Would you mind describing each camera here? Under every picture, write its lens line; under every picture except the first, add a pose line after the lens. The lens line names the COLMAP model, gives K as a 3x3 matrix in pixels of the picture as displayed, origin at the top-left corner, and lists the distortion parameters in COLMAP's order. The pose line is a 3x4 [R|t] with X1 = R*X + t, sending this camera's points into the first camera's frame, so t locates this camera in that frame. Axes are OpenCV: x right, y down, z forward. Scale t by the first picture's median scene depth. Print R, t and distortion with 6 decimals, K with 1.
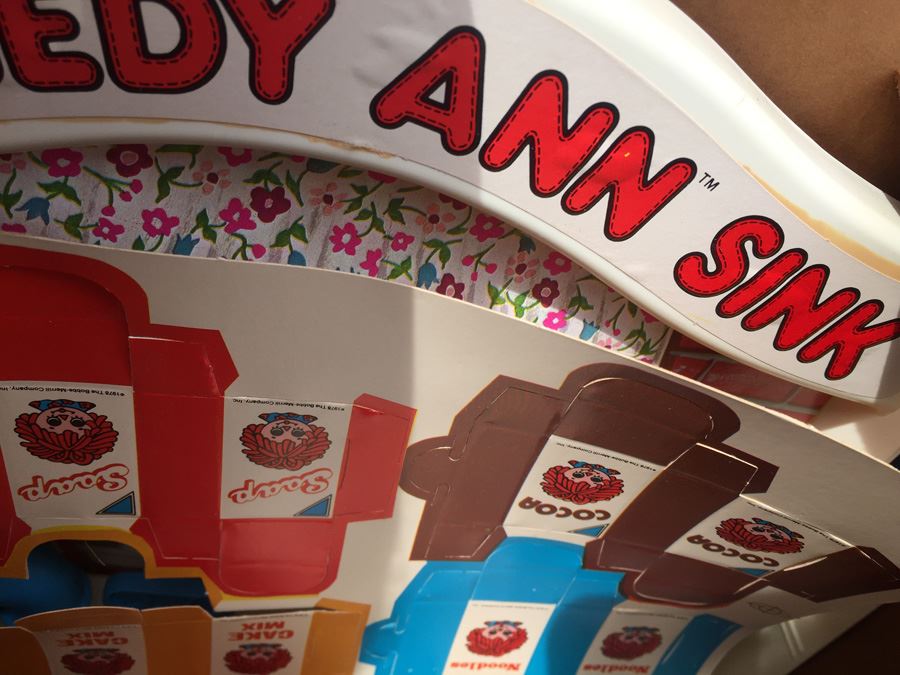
lens RADIAL K [[741.8, 0, 450.0], [0, 741.8, 337.5], [0, 0, 1]] dist [0.068375, -0.093189]
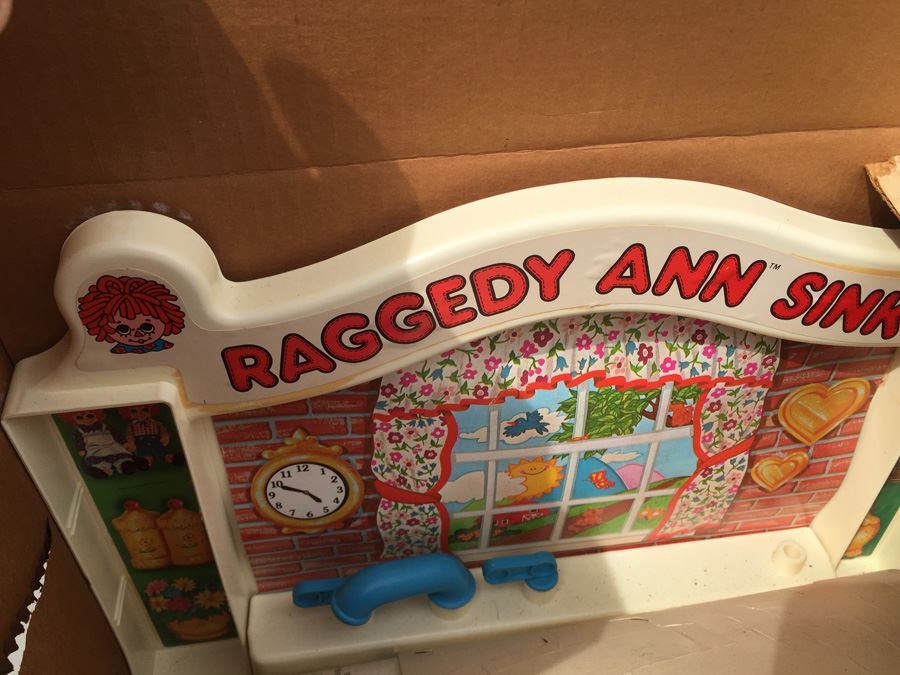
lens RADIAL K [[741.8, 0, 450.0], [0, 741.8, 337.5], [0, 0, 1]] dist [0.068375, -0.093189]
pose [[0.948328, -0.276422, -0.155770, -0.170770], [0.274039, 0.961006, -0.037009, -0.174213], [0.159926, -0.007590, 0.987100, -0.914046]]
